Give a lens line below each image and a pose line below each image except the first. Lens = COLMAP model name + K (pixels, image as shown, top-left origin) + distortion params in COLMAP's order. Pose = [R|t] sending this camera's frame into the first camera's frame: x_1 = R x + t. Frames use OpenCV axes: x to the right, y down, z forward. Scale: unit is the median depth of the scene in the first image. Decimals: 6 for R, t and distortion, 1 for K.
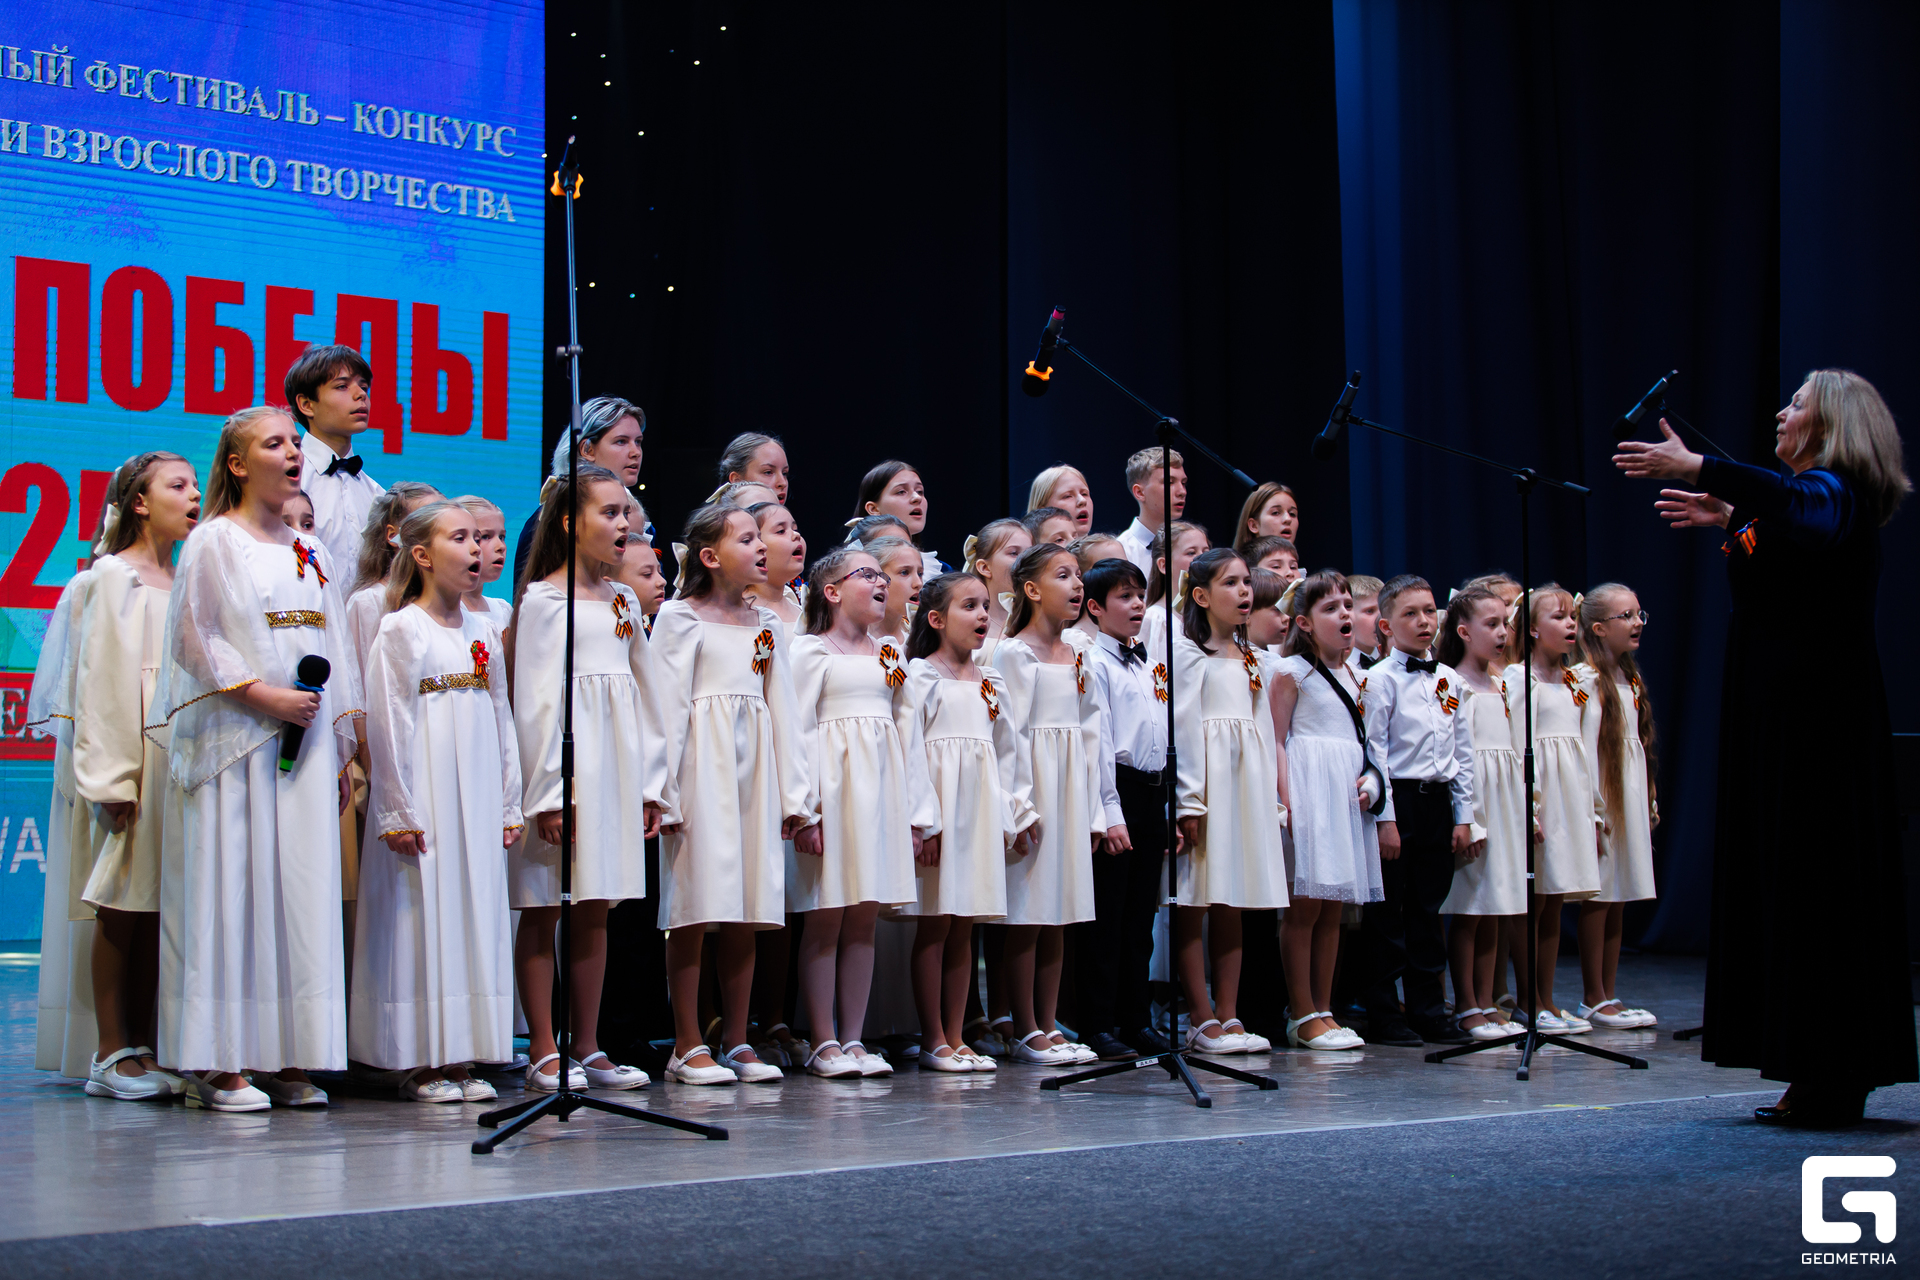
lens RADIAL K [[3836.1, 0, 844.8], [0, 3836.1, 636.8], [0, 0, 1]] dist [-0.055855, 0.000000]
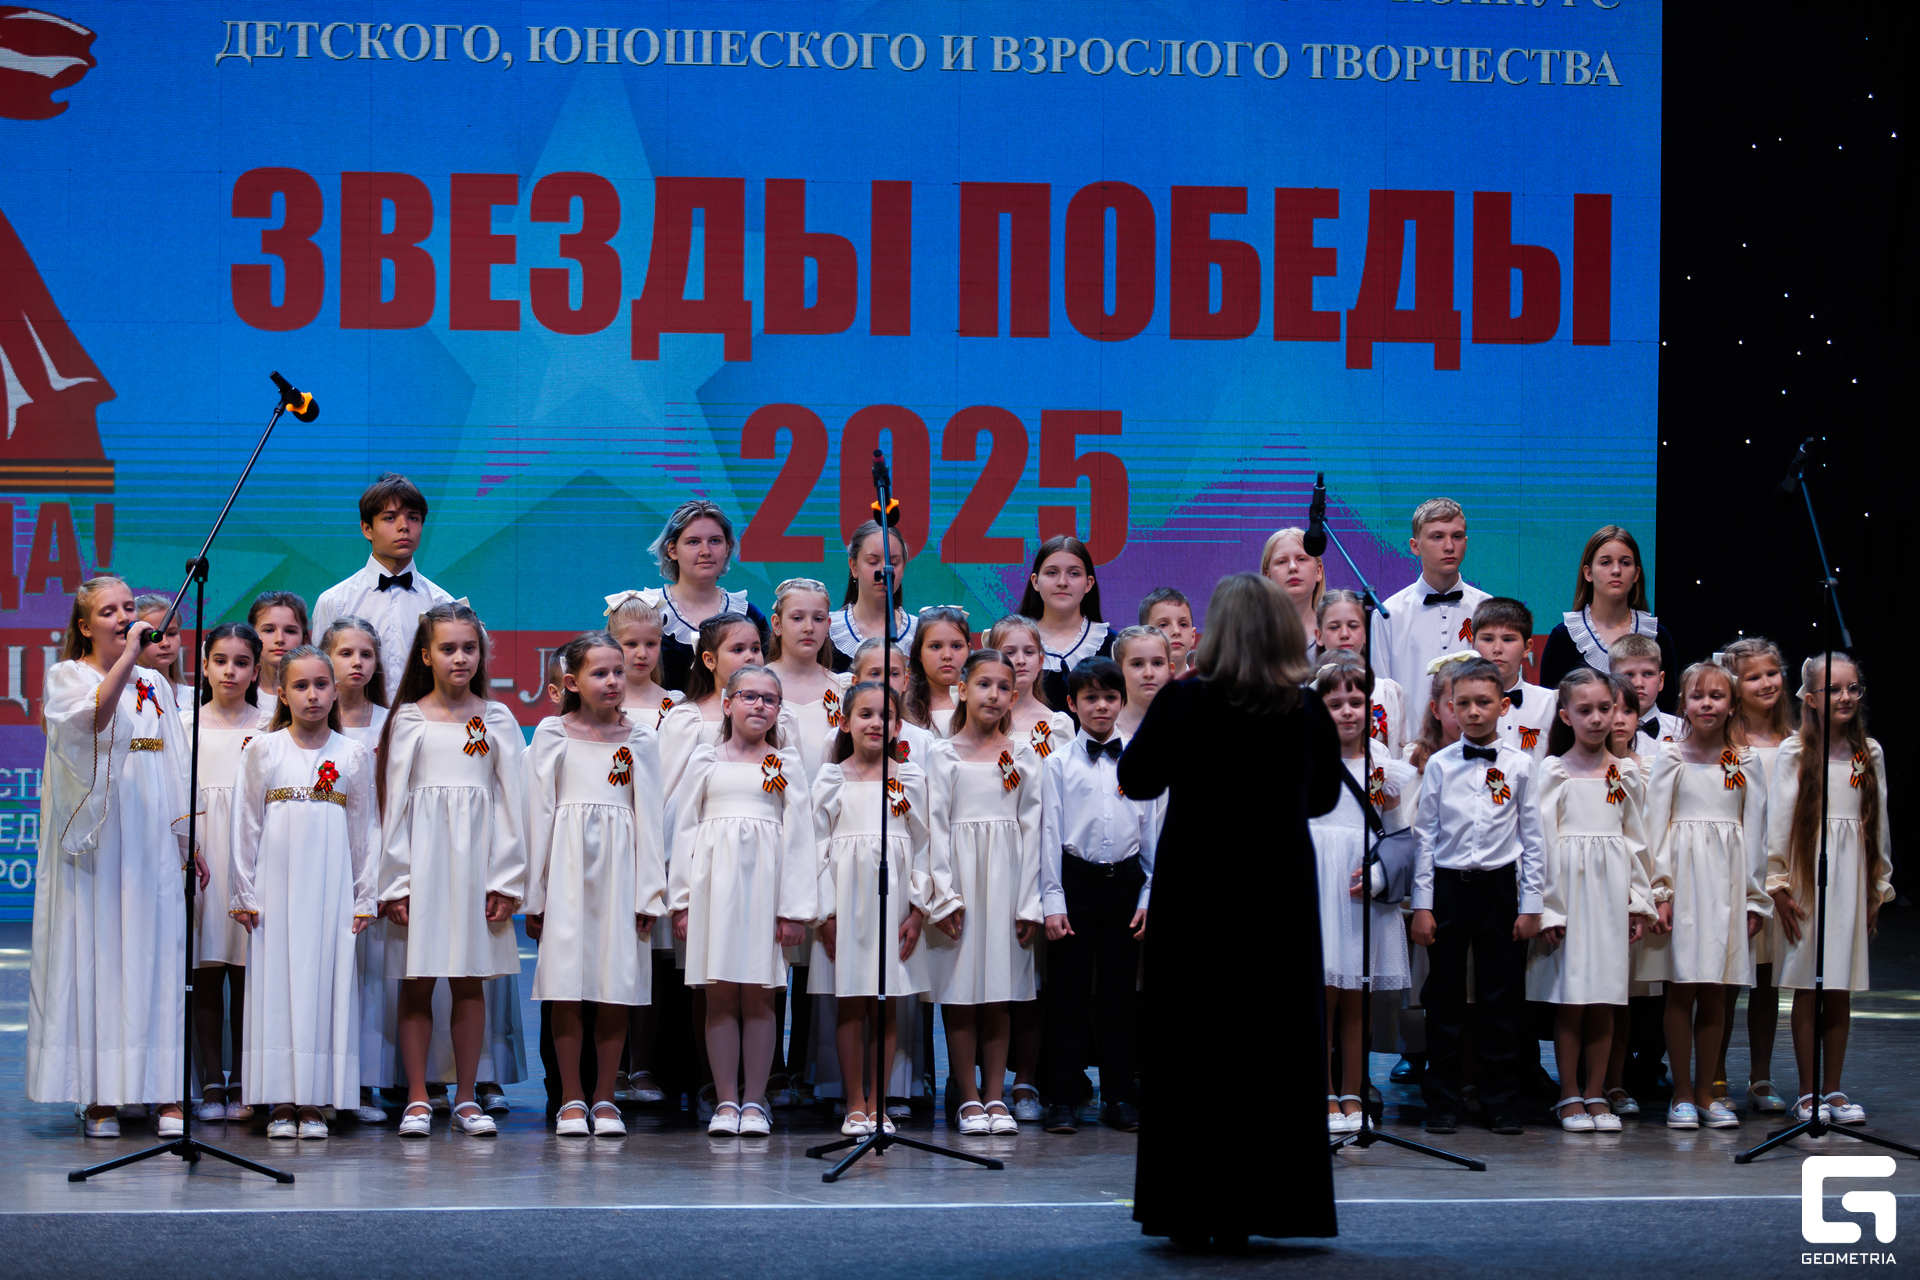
lens RADIAL K [[6834.2, 0, 864.2], [0, 6834.2, 711.9], [0, 0, 1]] dist [-0.077895, 0.000000]
pose [[0.816858, 0.025565, -0.576272, 1.069081], [0.021591, 0.996962, 0.074833, -0.142734], [0.576434, -0.073570, 0.813825, -0.545698]]
